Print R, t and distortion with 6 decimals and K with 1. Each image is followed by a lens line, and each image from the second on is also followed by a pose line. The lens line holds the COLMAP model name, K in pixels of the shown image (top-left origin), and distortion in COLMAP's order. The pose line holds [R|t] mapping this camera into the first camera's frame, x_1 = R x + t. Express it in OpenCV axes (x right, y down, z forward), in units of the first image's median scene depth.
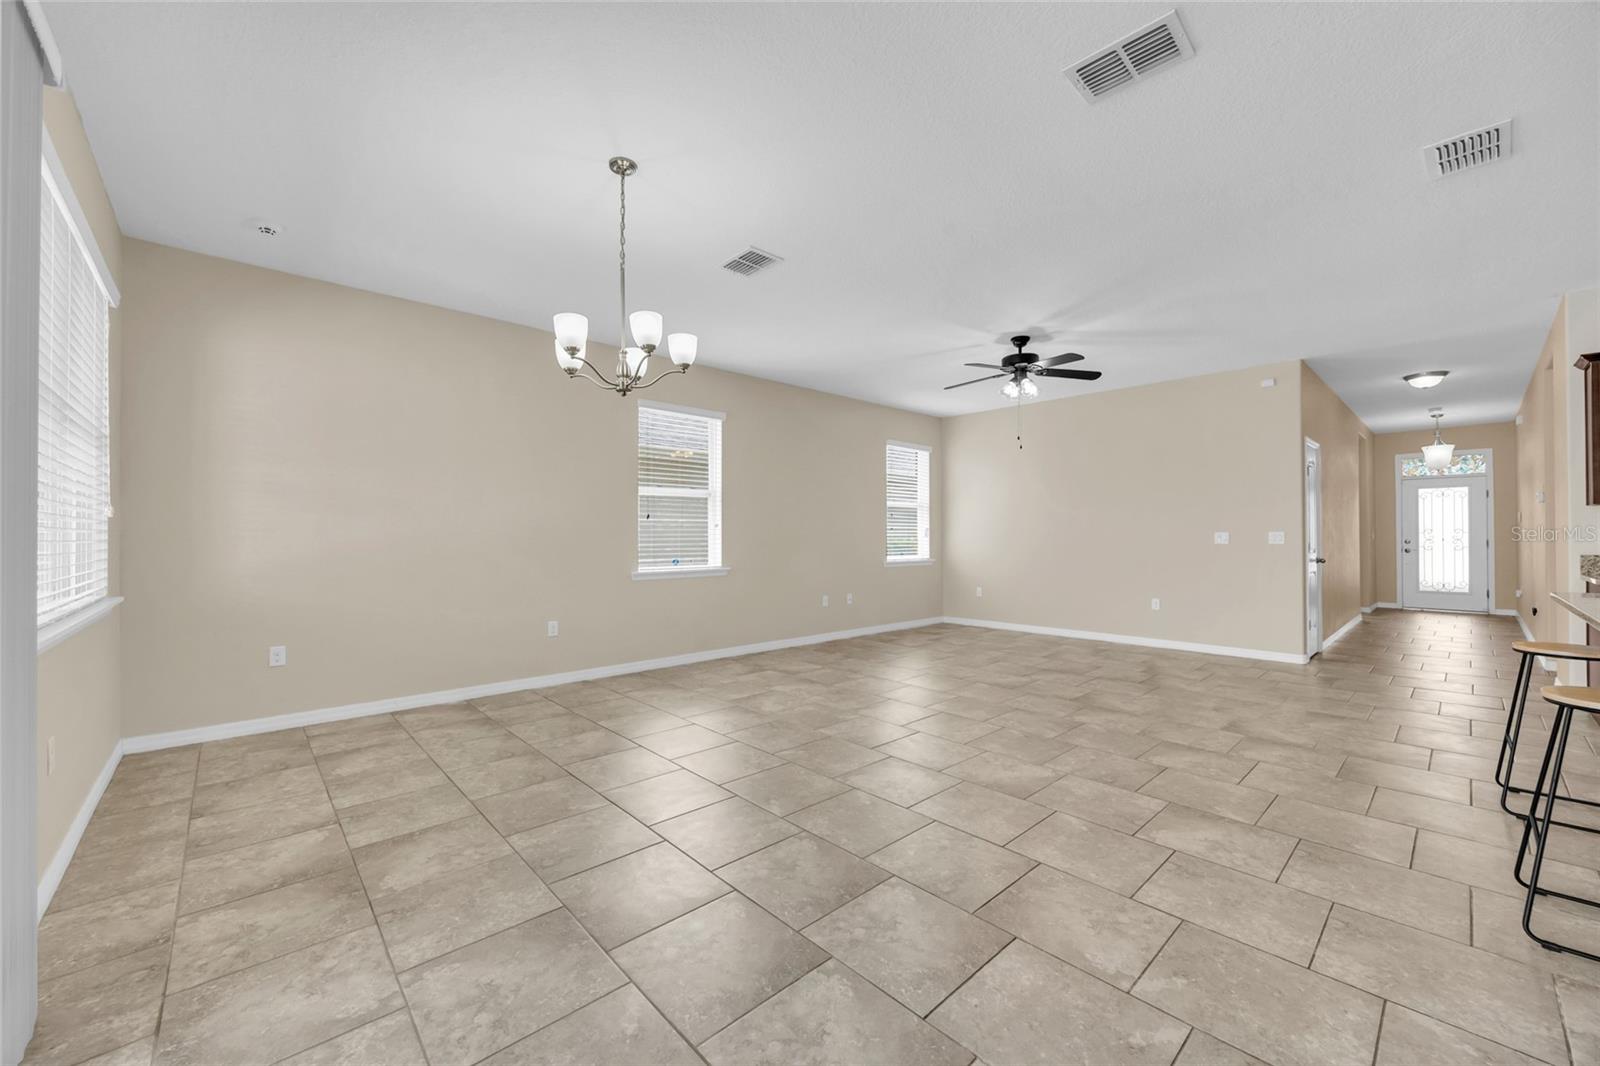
lens RADIAL K [[615.7, 0, 795.8], [0, 615.7, 535.6], [0, 0, 1]] dist [0.000456, -0.000016]
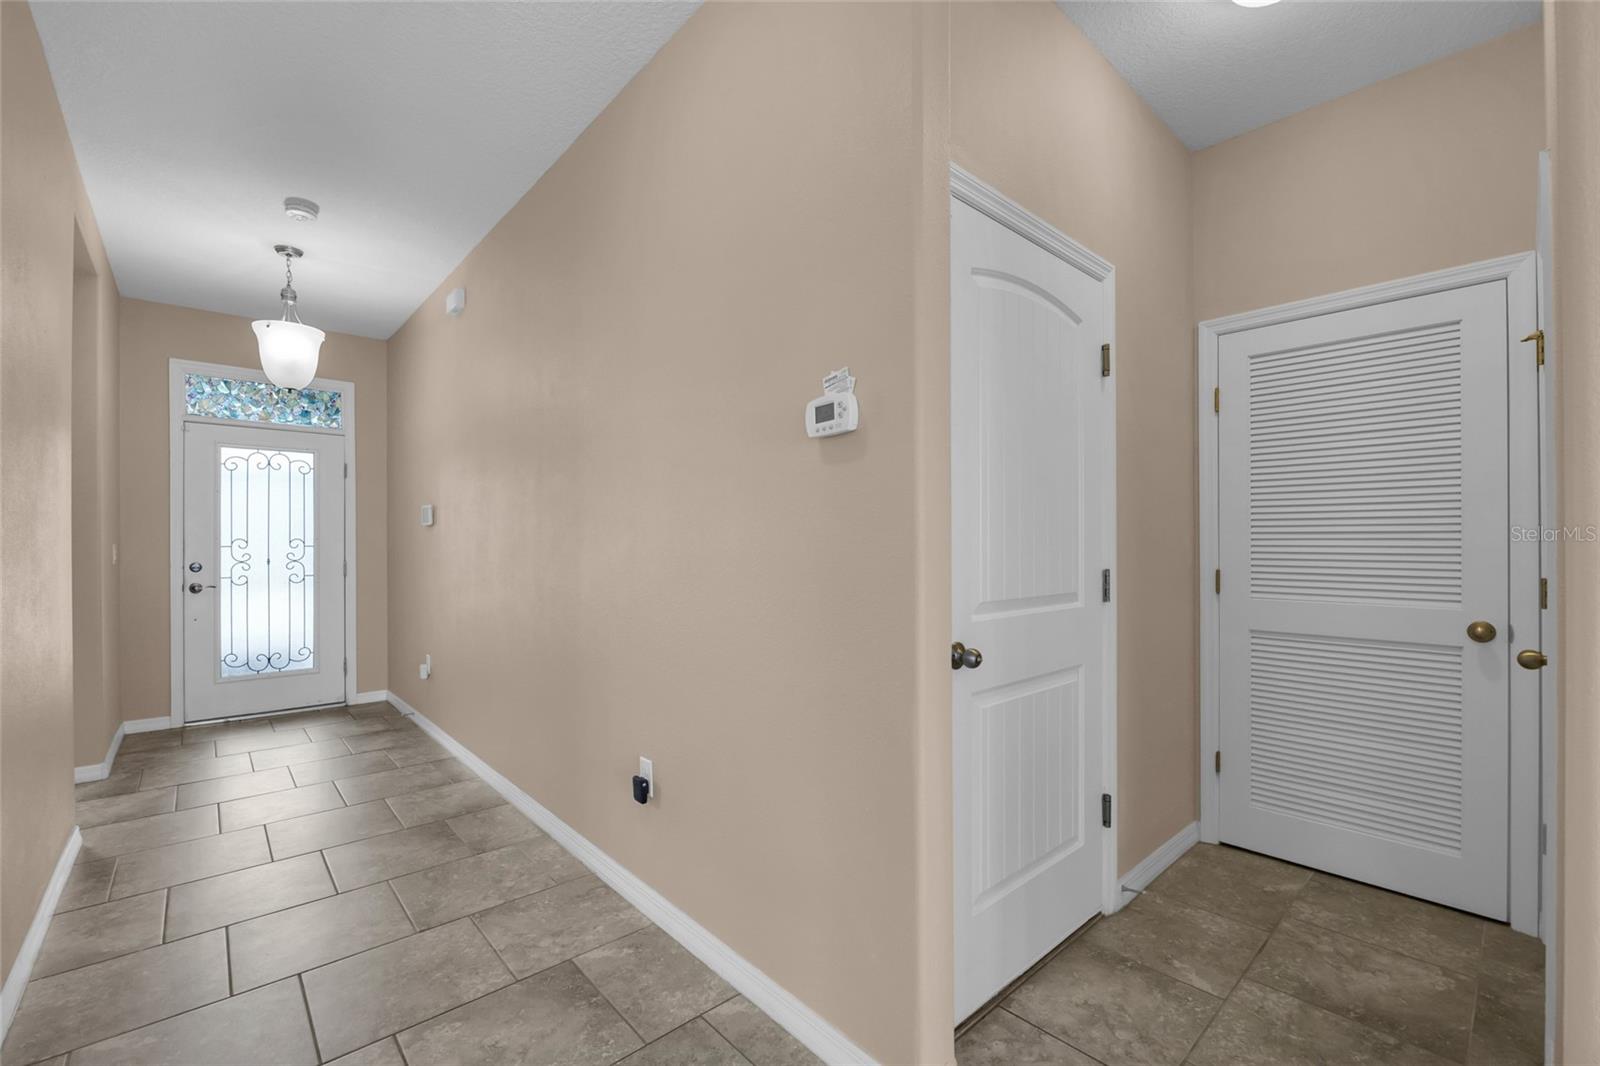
lens RADIAL K [[673.3, 0, 796.6], [0, 673.3, 535.1], [0, 0, 1]] dist [-0.003286, -0.000262]
pose [[0.019069, 0.001664, 0.999817, 0.544771], [-0.007320, 0.999972, -0.001524, -0.015370], [-0.999791, -0.007289, 0.019080, 0.585015]]
